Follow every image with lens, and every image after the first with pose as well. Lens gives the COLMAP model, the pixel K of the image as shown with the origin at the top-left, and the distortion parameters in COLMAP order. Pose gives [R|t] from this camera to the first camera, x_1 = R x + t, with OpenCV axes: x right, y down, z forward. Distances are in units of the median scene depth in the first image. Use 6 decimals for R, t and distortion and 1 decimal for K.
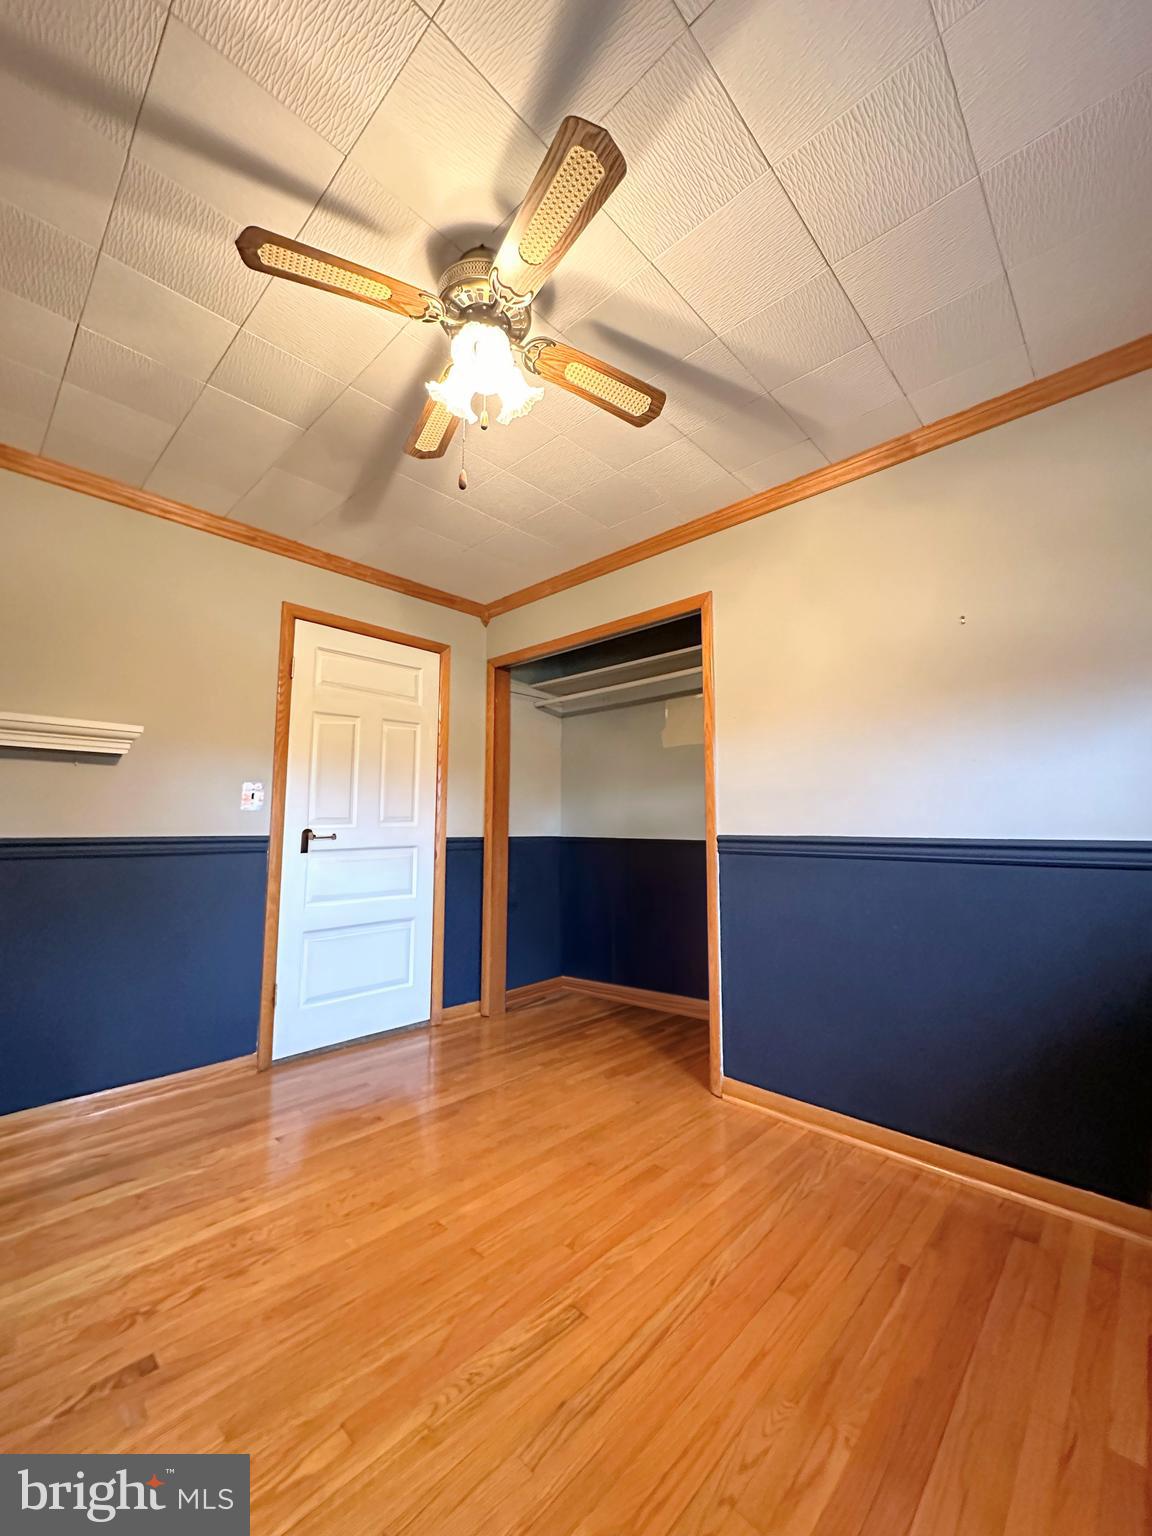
lens RADIAL K [[611.4, 0, 573.8], [0, 611.4, 764.5], [0, 0, 1]] dist [-0.024007, 0.000202]
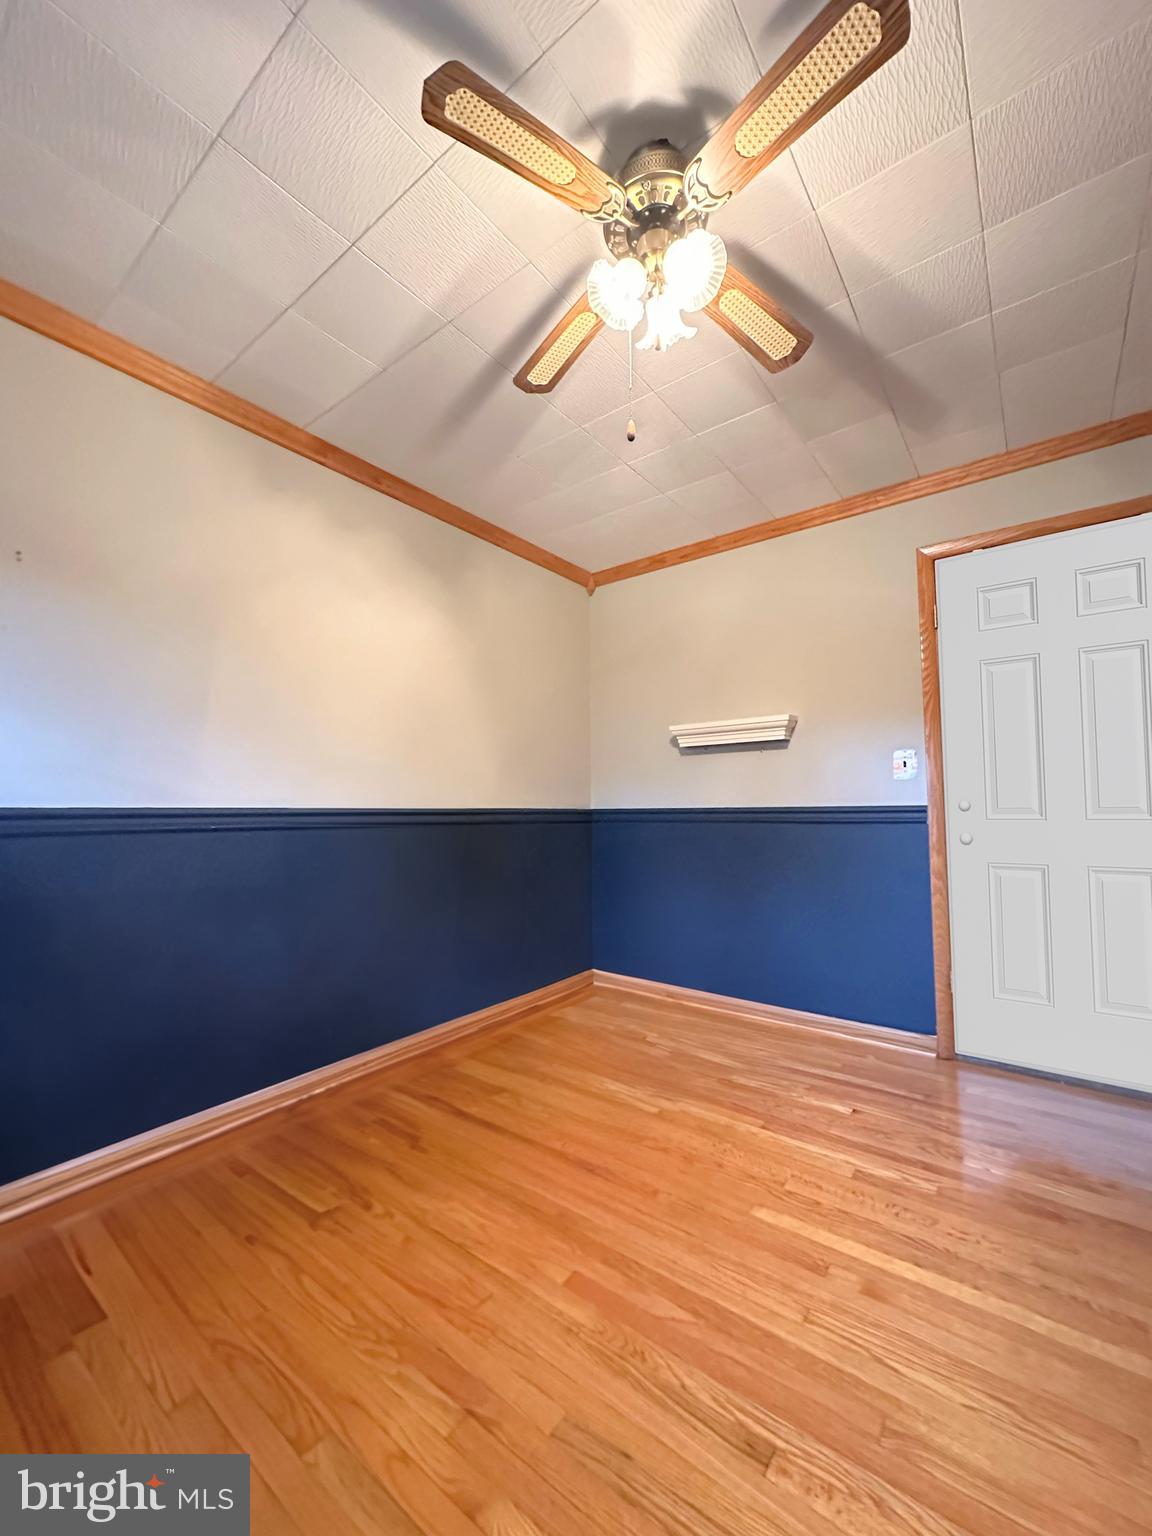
lens RADIAL K [[611.2, 0, 576.0], [0, 611.2, 768.0], [0, 0, 1]] dist [-0.000764, 0.000171]
pose [[0.100197, -0.056319, -0.993372, 0.409120], [0.112940, 0.992588, -0.044883, 0.046125], [0.988537, -0.107695, 0.105815, 0.416833]]
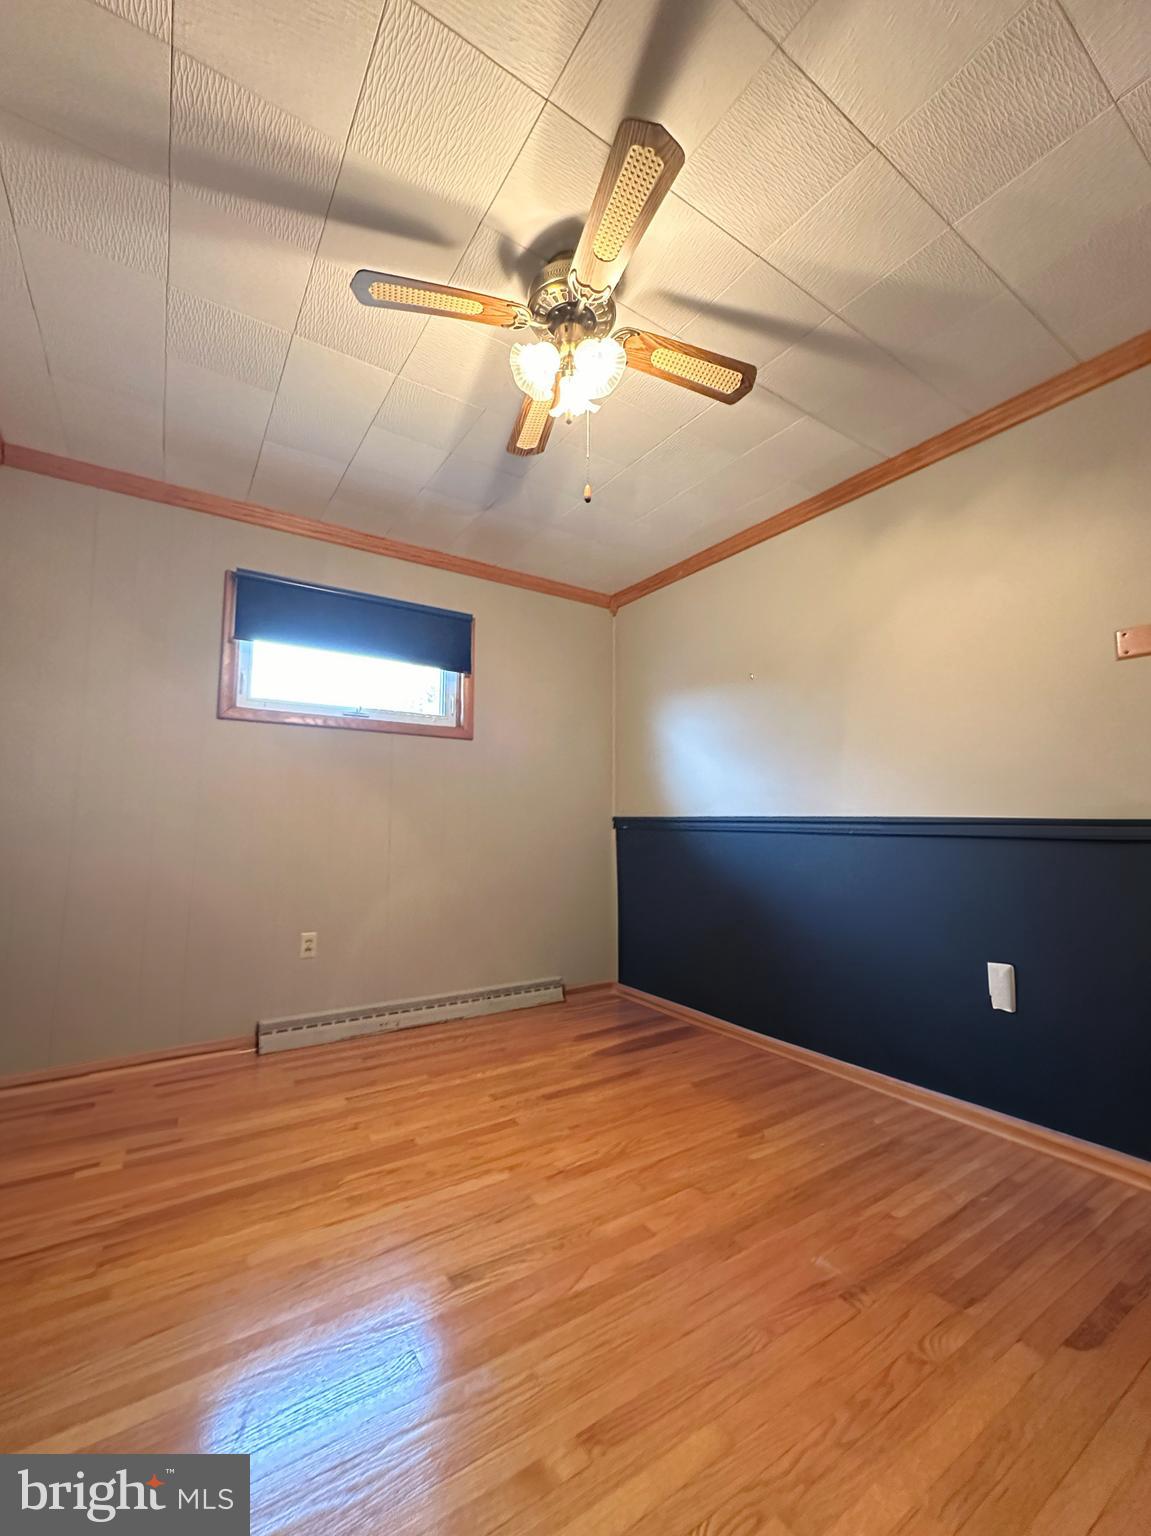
lens RADIAL K [[632.5, 0, 575.5], [0, 632.5, 768.0], [0, 0, 1]] dist [-0.000620, 0.000133]
pose [[-0.972689, 0.022762, 0.230994, -0.247980], [-0.021754, 0.981860, -0.188355, 0.135936], [-0.231091, -0.188236, -0.954549, 1.140574]]
